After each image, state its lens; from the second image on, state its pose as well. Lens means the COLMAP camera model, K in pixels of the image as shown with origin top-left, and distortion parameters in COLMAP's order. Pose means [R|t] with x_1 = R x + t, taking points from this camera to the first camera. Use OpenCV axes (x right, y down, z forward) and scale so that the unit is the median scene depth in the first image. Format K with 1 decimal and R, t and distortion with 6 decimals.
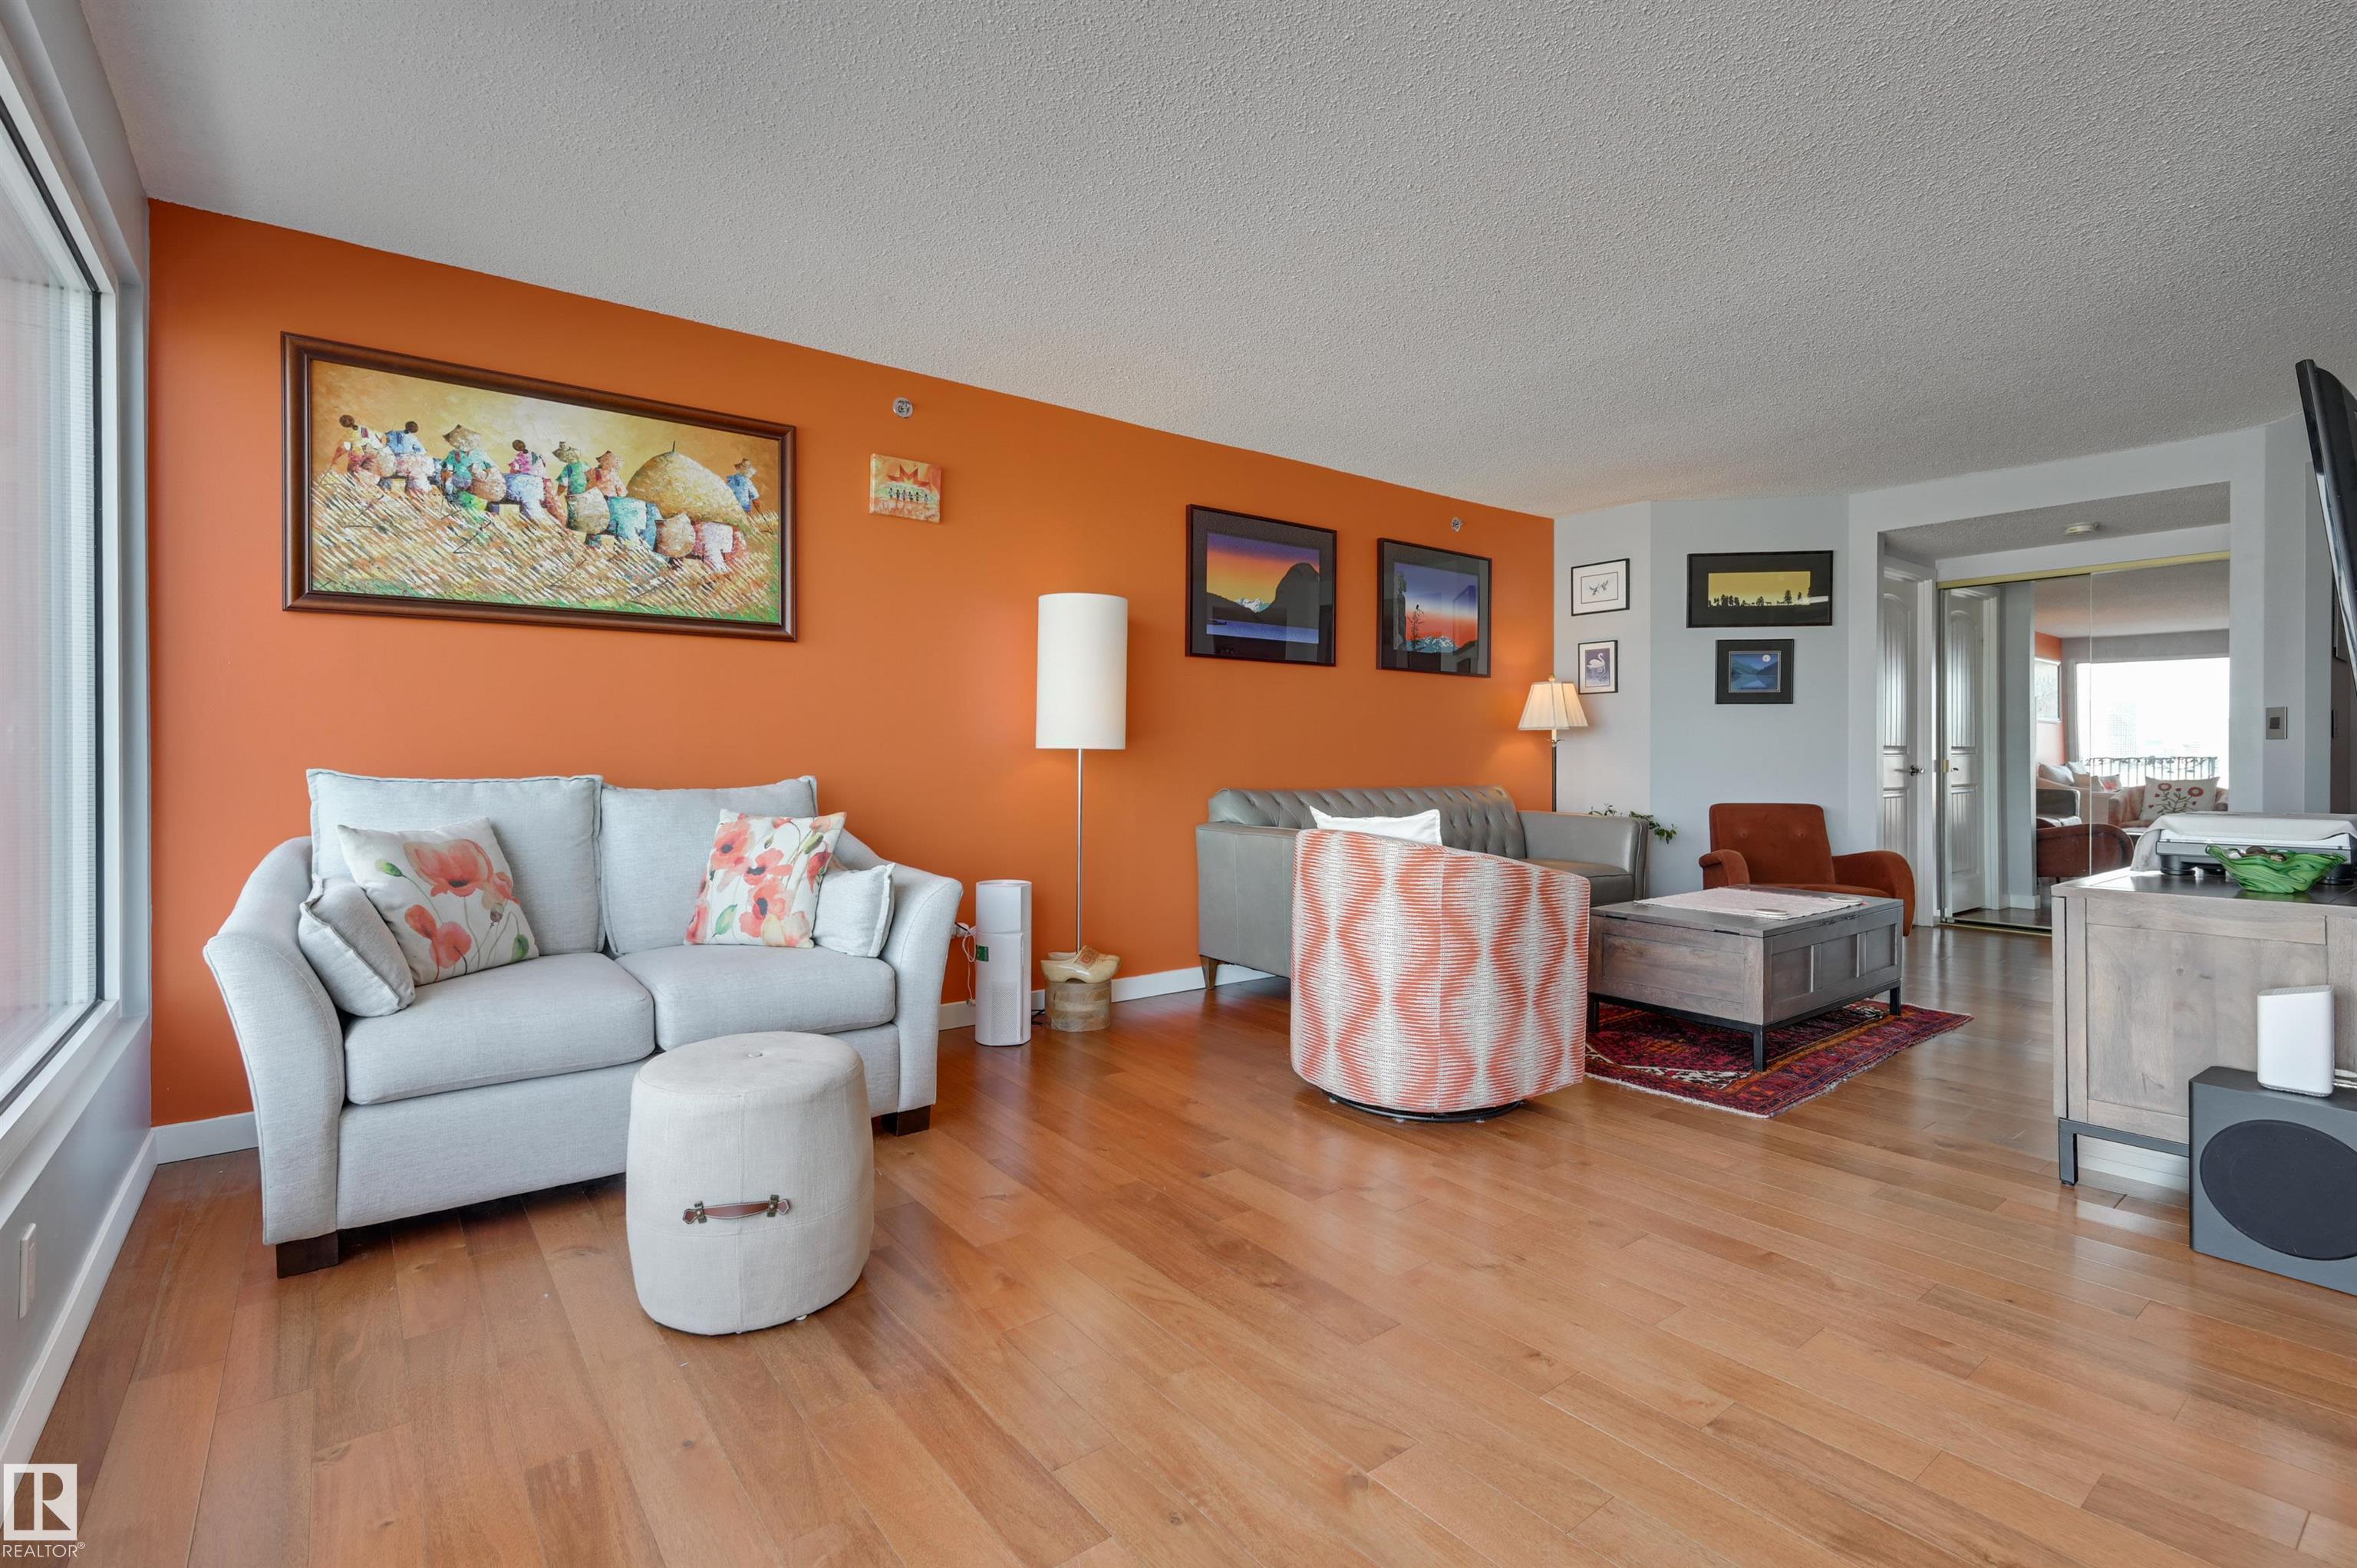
lens RADIAL K [[1082.0, 0, 1173.3], [0, 1082.0, 755.5], [0, 0, 1]] dist [0.001073, -0.000107]
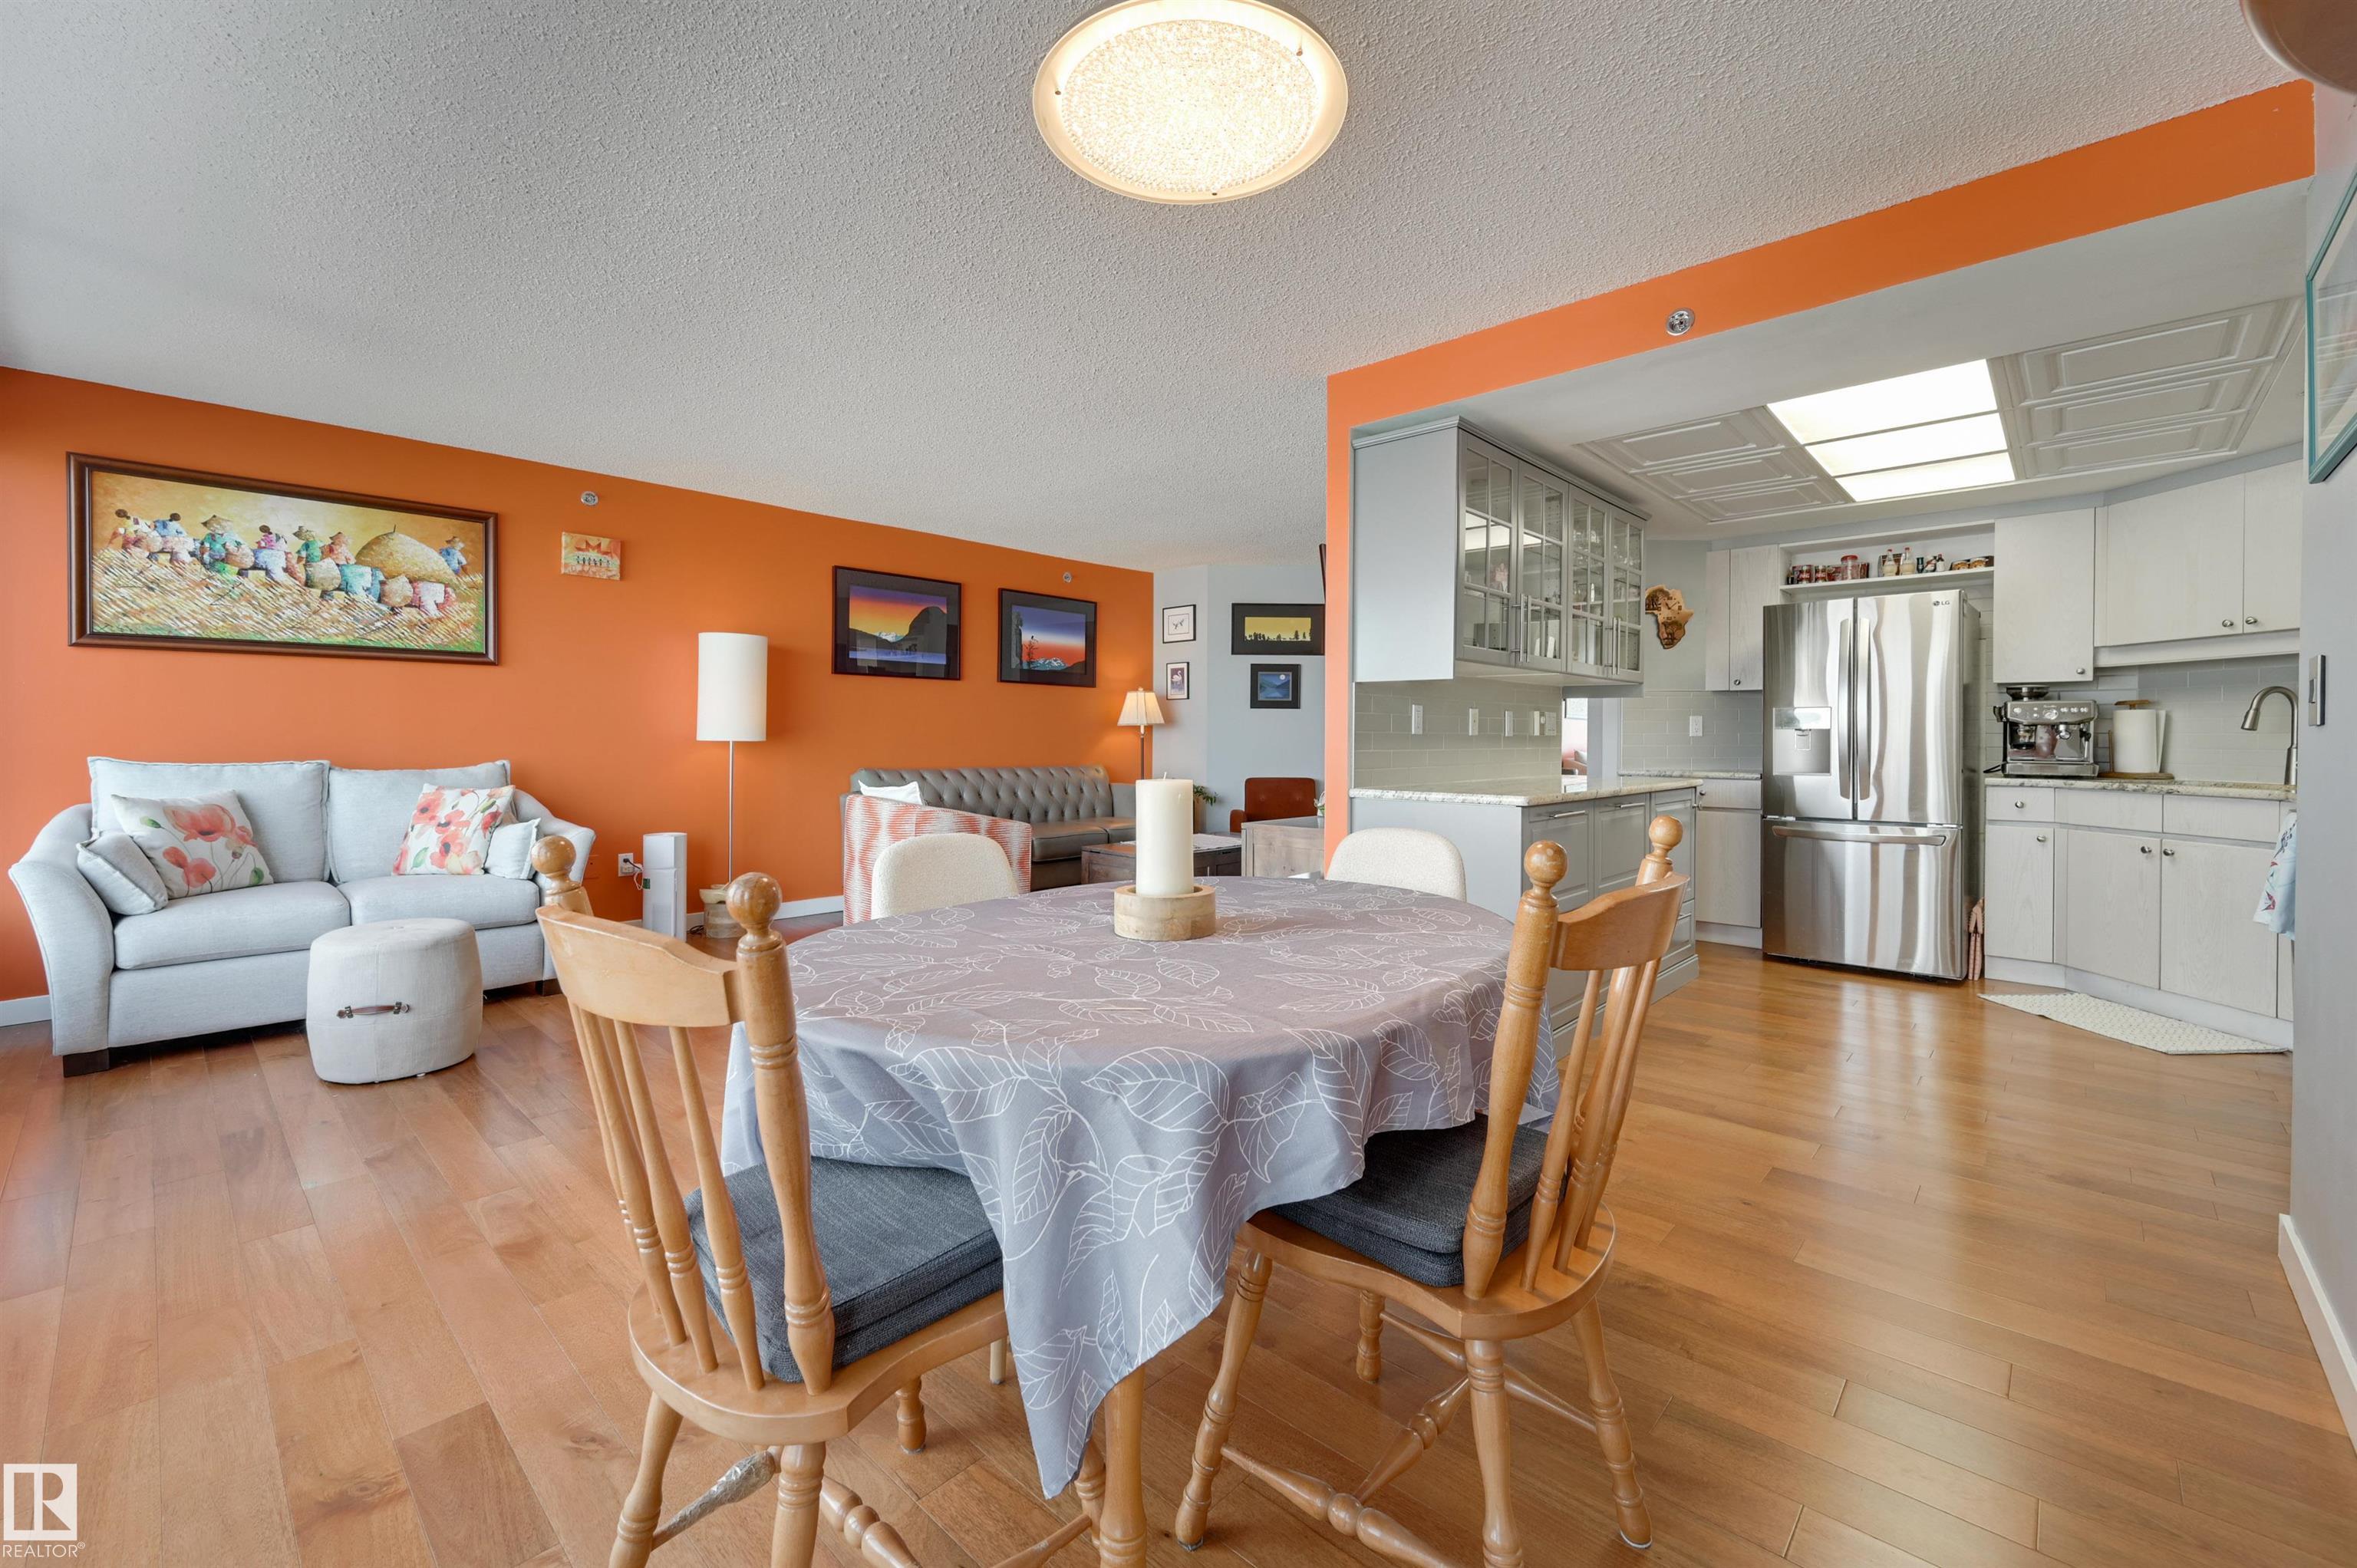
lens RADIAL K [[961.1, 0, 1183.2], [0, 961.1, 742.1], [0, 0, 1]] dist [0.001213, 0.000448]
pose [[0.986117, 0.002984, 0.166023, 0.381476], [-0.003927, 0.999978, 0.005356, -0.017465], [-0.166003, -0.005934, 0.986107, -0.455844]]
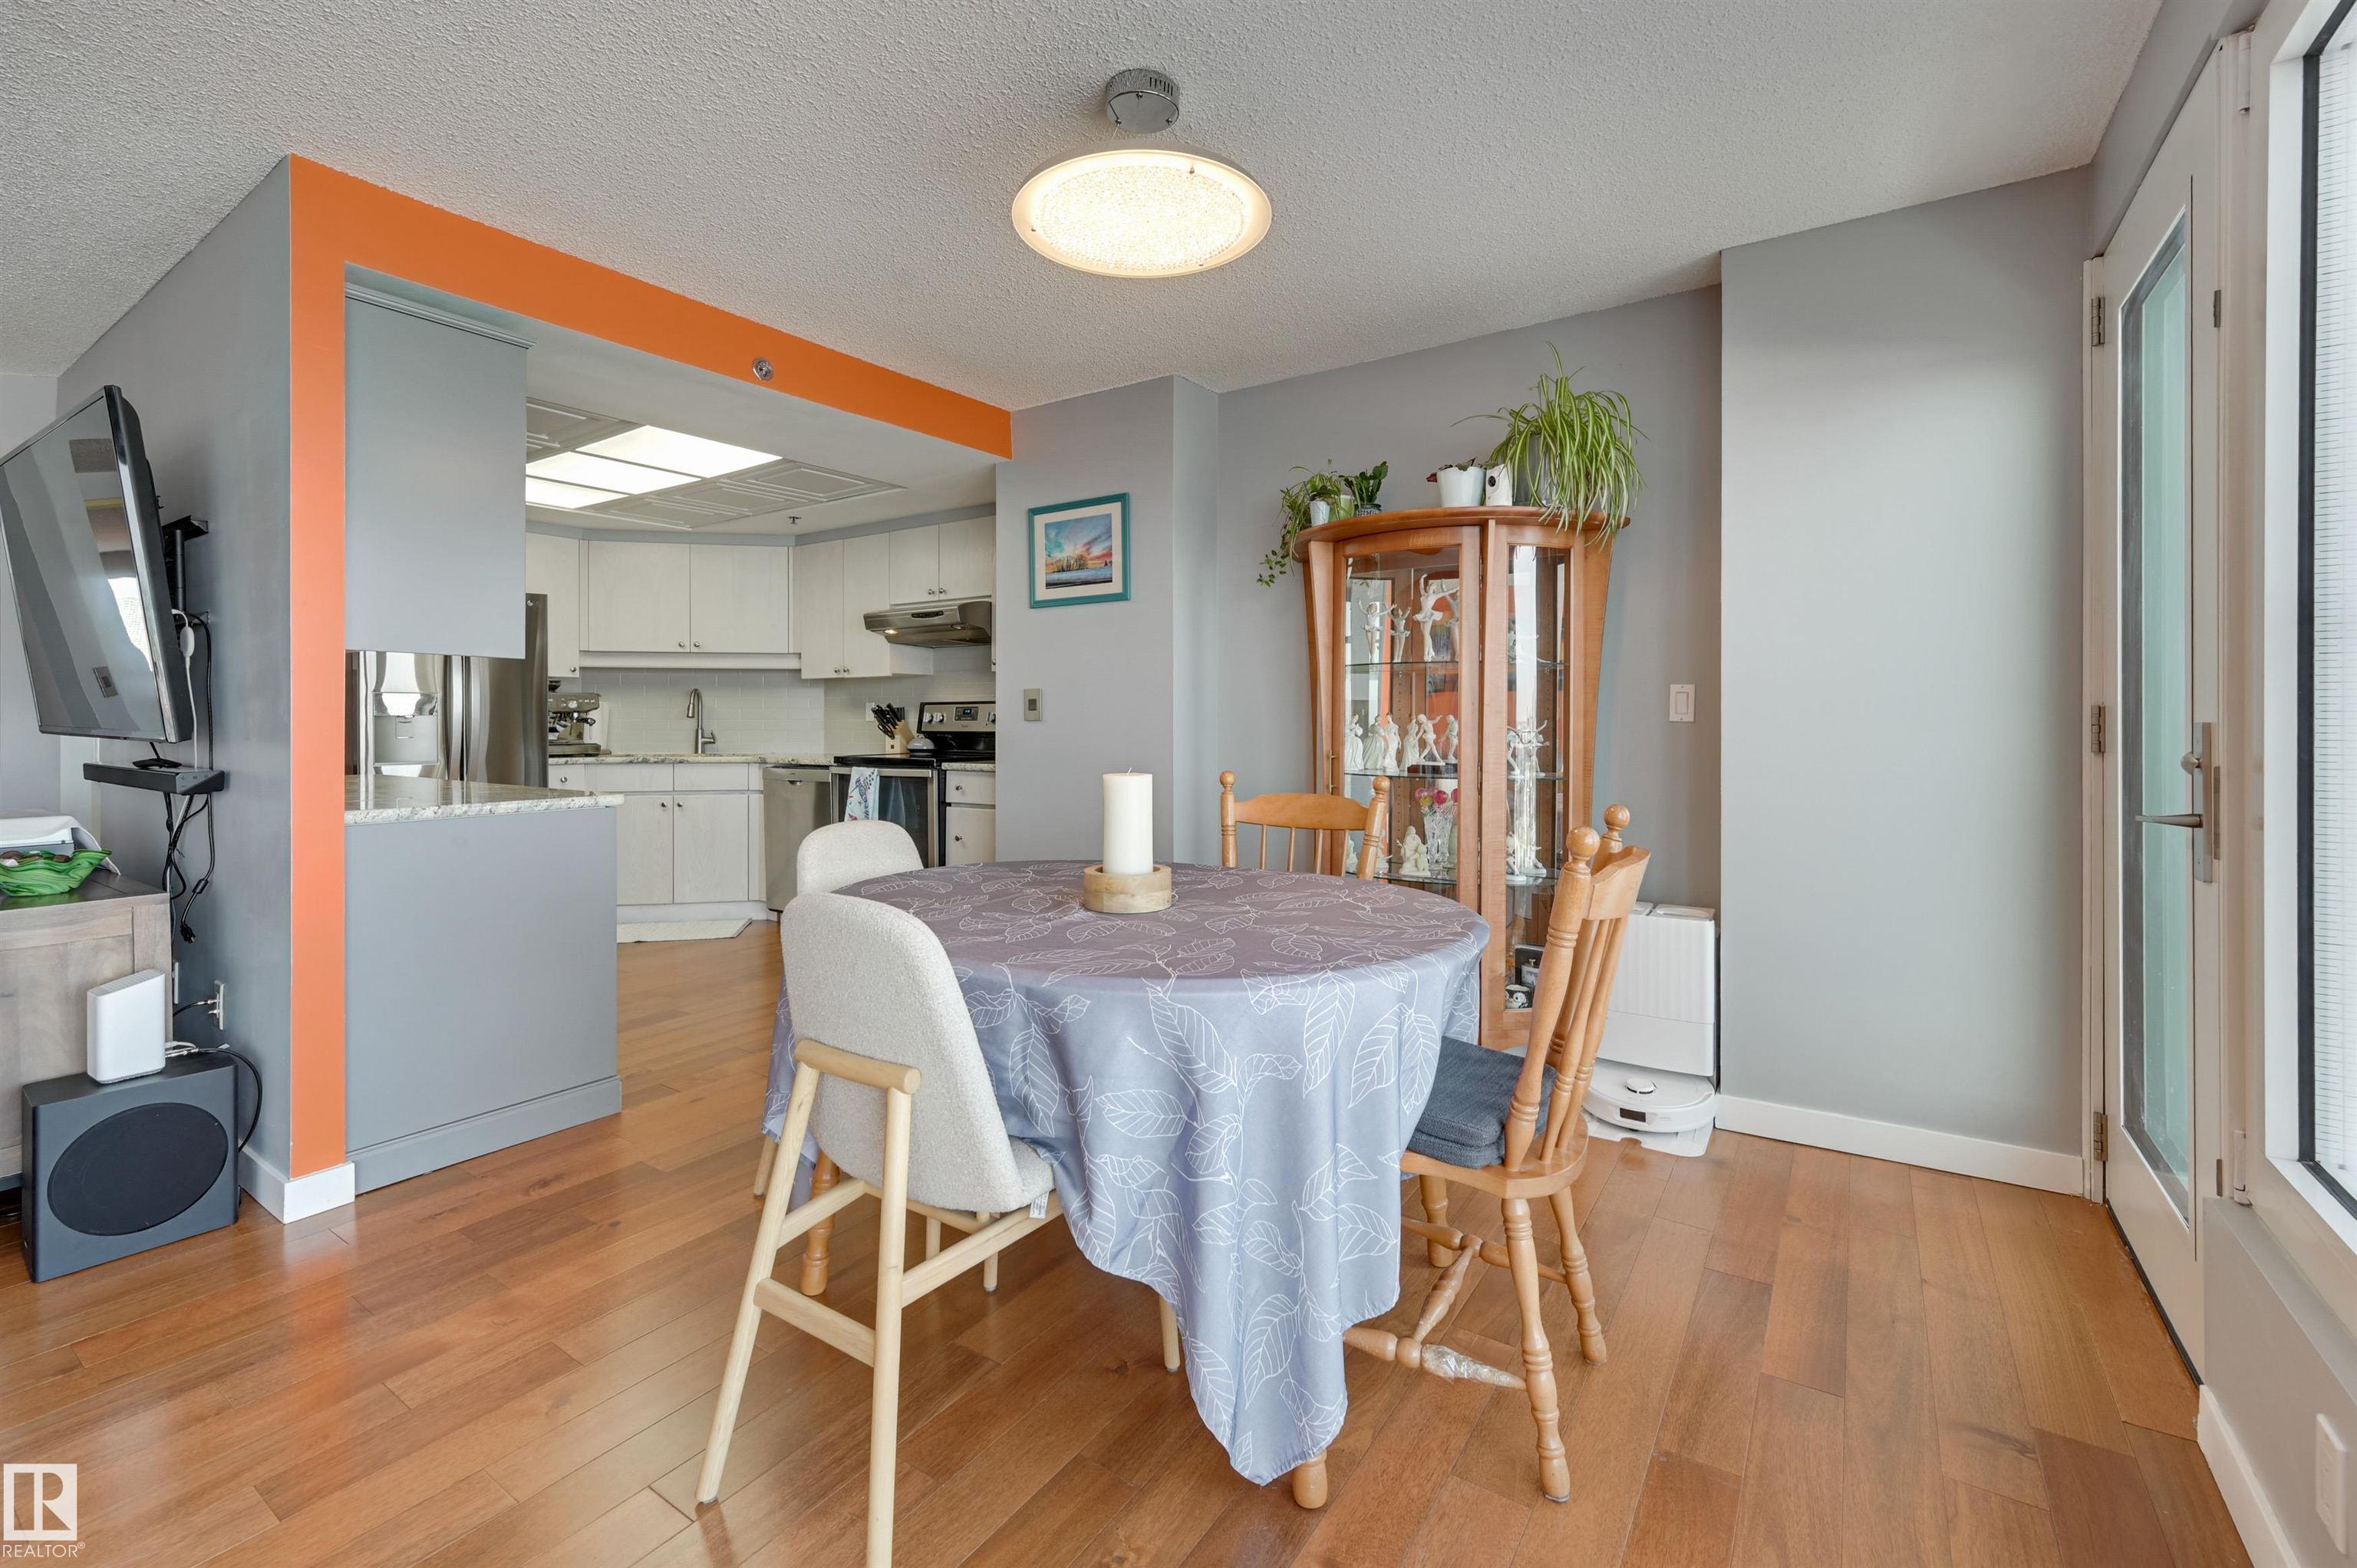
lens RADIAL K [[990.5, 0, 1173.7], [0, 990.5, 721.6], [0, 0, 1]] dist [-0.000038, 0.000042]
pose [[-0.304208, 0.000105, 0.952606, -0.132374], [0.001665, 0.999999, 0.000421, -0.024326], [-0.952604, 0.001714, -0.304207, 0.210025]]
